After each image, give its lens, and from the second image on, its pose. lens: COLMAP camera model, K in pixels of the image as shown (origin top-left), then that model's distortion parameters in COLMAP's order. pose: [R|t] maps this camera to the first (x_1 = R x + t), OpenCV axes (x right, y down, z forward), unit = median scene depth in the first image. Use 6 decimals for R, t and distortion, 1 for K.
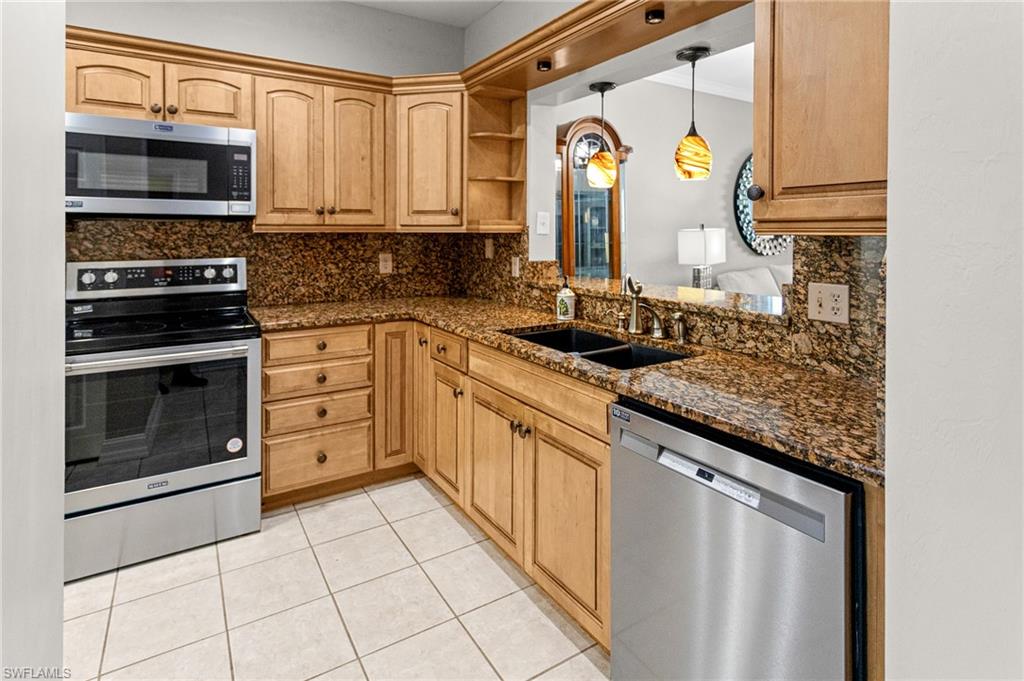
lens RADIAL K [[530.9, 0, 509.9], [0, 530.9, 303.3], [0, 0, 1]] dist [0.000952, 0.000862]
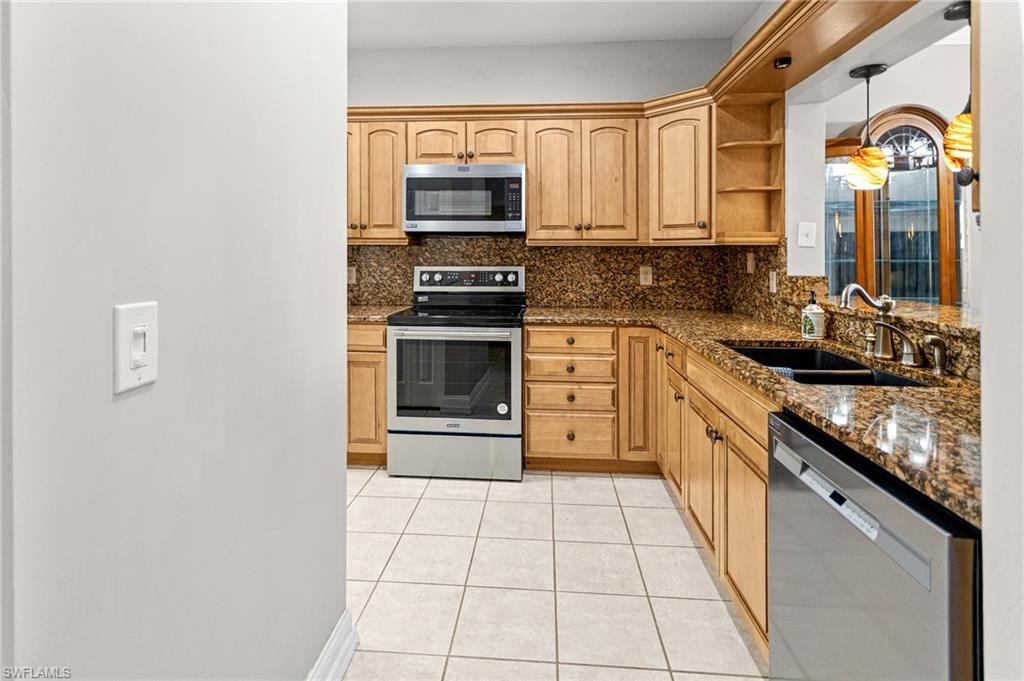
lens RADIAL K [[505.3, 0, 512.0], [0, 505.3, 340.5], [0, 0, 1]] dist [-0.001724, 0.000383]
pose [[0.814344, 0.095211, -0.572520, 0.191926], [-0.077071, 0.995456, 0.055921, 0.025986], [0.575243, -0.001414, 0.817982, -0.009670]]
